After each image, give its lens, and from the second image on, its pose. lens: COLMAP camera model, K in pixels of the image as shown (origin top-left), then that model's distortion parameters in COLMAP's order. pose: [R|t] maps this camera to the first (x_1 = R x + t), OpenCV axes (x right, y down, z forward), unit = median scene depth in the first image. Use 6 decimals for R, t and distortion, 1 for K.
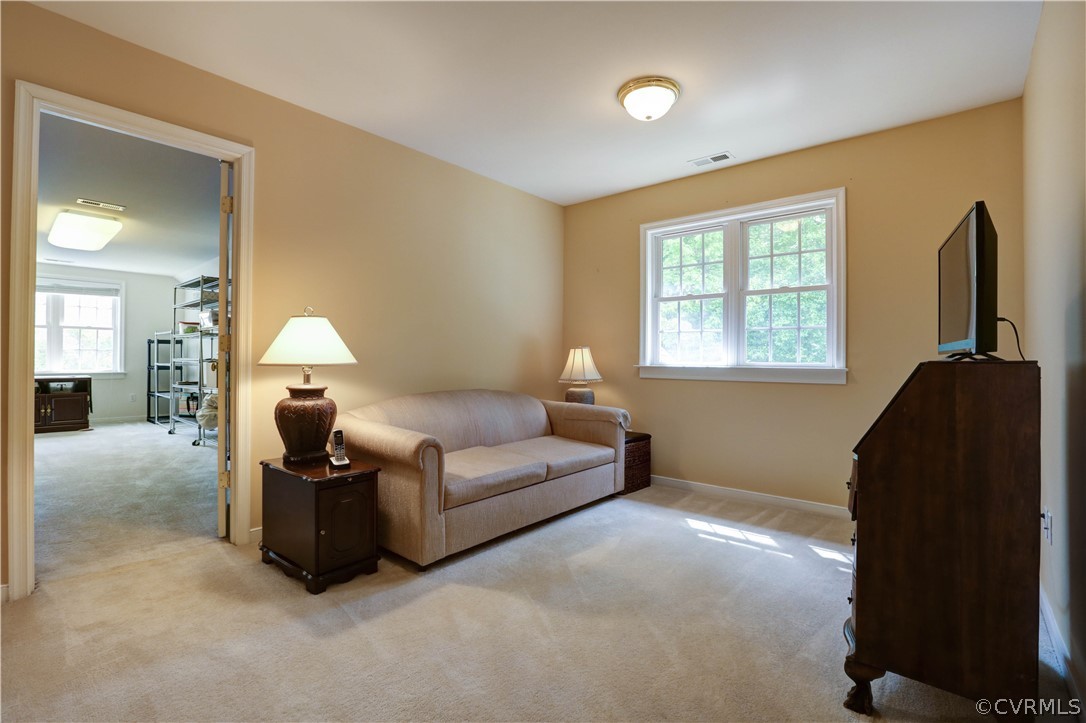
lens RADIAL K [[495.7, 0, 537.7], [0, 495.7, 358.0], [0, 0, 1]] dist [-0.021457, 0.007285]
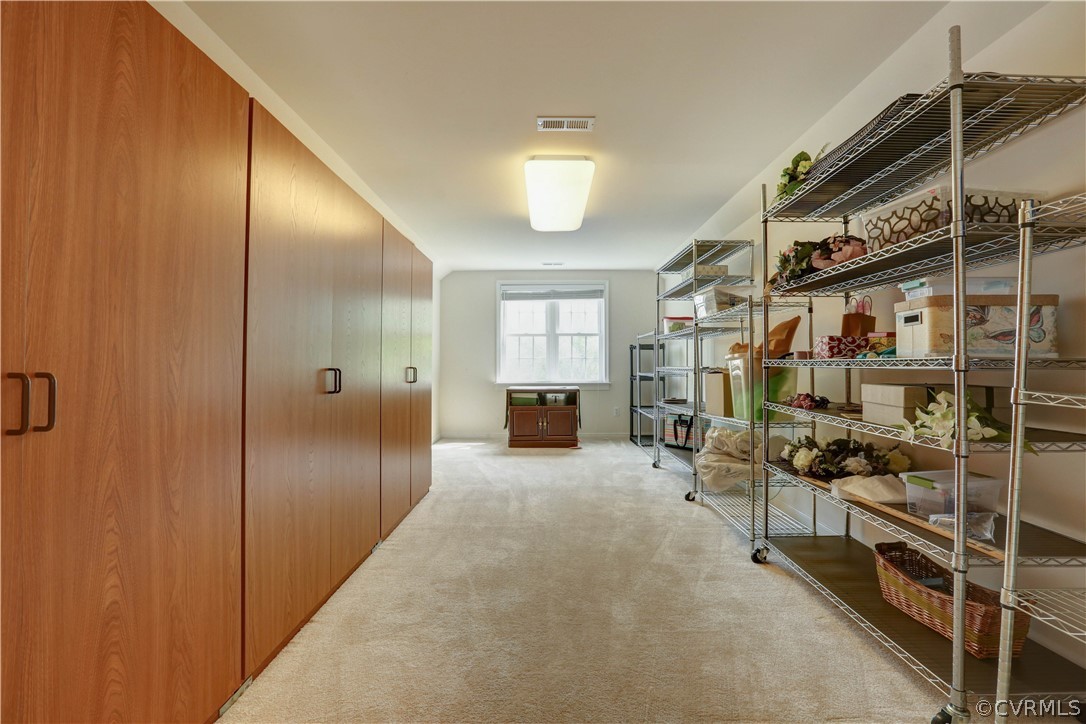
lens RADIAL K [[495.7, 0, 539.5], [0, 495.7, 364.4], [0, 0, 1]] dist [-0.021457, 0.007285]
pose [[0.656911, -0.009300, -0.753911, -0.277879], [0.008532, 0.999952, -0.004901, -0.001151], [0.753920, -0.003213, 0.656959, 0.351588]]
